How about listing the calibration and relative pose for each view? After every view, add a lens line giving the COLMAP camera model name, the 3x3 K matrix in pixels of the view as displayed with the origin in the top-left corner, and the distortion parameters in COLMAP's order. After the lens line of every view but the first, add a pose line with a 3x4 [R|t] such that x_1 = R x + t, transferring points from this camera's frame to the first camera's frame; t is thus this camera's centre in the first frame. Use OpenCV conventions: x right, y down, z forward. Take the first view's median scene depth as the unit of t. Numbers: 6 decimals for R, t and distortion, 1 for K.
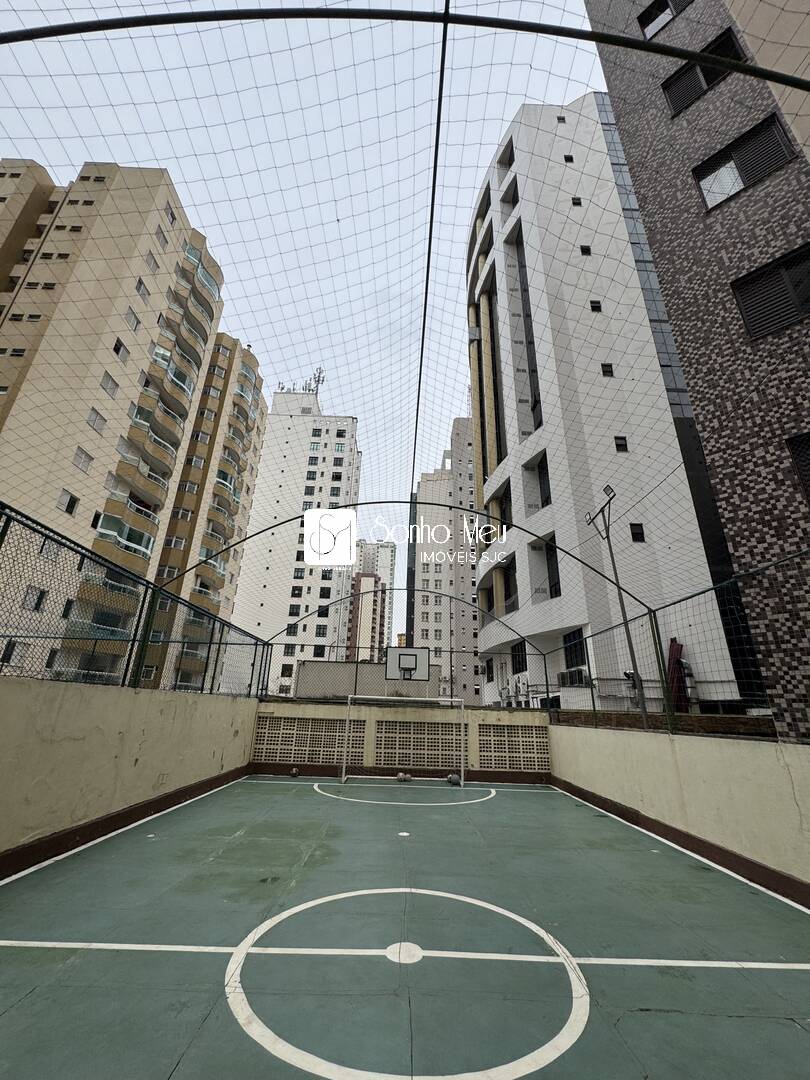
lens RADIAL K [[428.1, 0, 405.0], [0, 428.1, 540.0], [0, 0, 1]] dist [-0.006469, 0.000107]
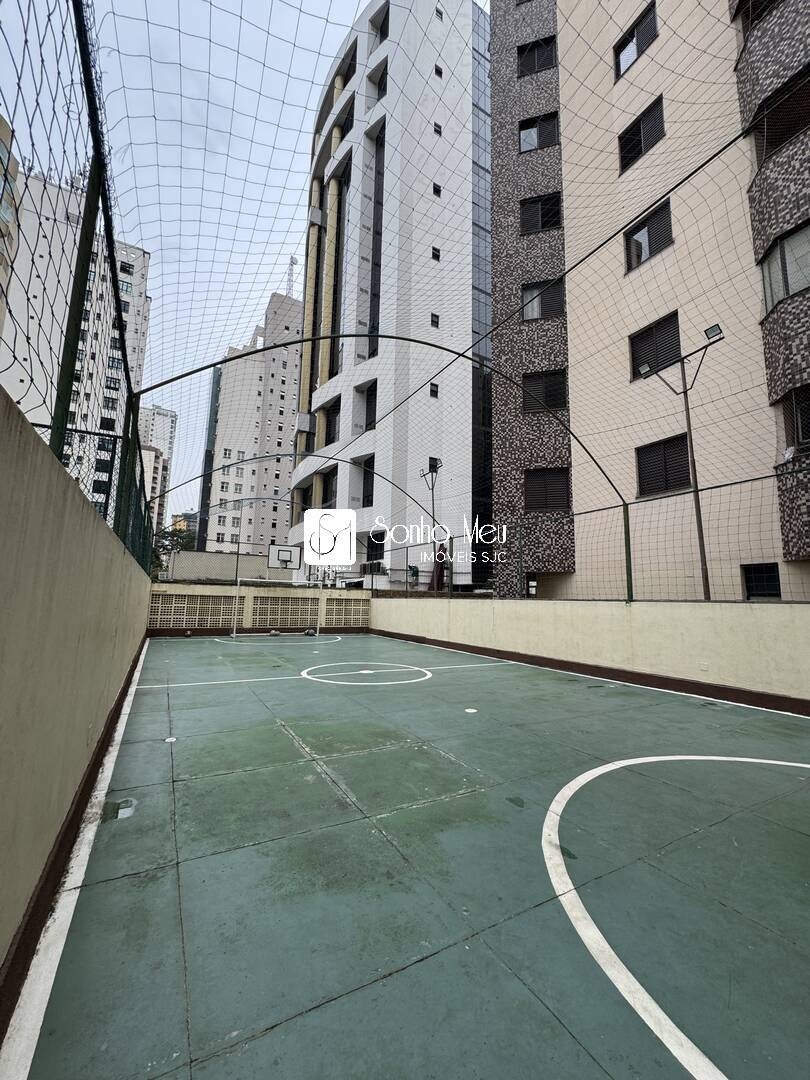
lens RADIAL K [[432.5, 0, 405.0], [0, 432.5, 540.0], [0, 0, 1]] dist [-0.013586, 0.000095]
pose [[0.877376, 0.053864, 0.476771, -0.193952], [-0.172947, 0.962384, 0.209538, -0.072257], [-0.447550, -0.266300, 0.853688, -0.203477]]
